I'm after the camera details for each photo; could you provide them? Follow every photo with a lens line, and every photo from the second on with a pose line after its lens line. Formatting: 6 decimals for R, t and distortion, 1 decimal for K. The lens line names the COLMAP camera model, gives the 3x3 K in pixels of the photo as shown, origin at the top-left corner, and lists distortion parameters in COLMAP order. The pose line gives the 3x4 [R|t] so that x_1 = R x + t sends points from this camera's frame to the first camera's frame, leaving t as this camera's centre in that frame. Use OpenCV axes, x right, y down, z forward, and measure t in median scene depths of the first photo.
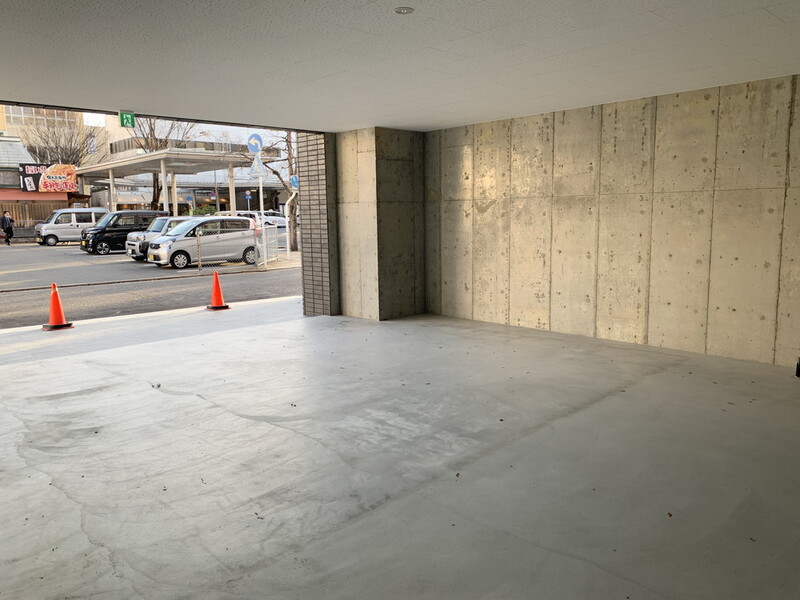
lens RADIAL K [[596.6, 0, 400.0], [0, 596.6, 300.0], [0, 0, 1]] dist [0.063581, -0.069899]
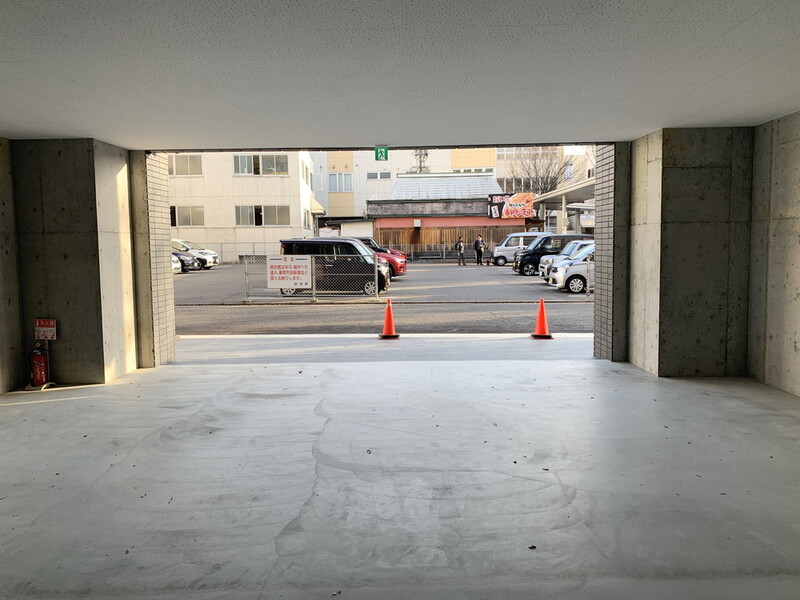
lens RADIAL K [[612.8, 0, 398.6], [0, 612.8, 285.3], [0, 0, 1]] dist [0.063162, -0.088788]
pose [[0.723511, 0.053471, -0.688239, 0.252152], [-0.096659, 0.995021, -0.024307, -0.029050], [0.683512, 0.084111, 0.725077, 0.178397]]
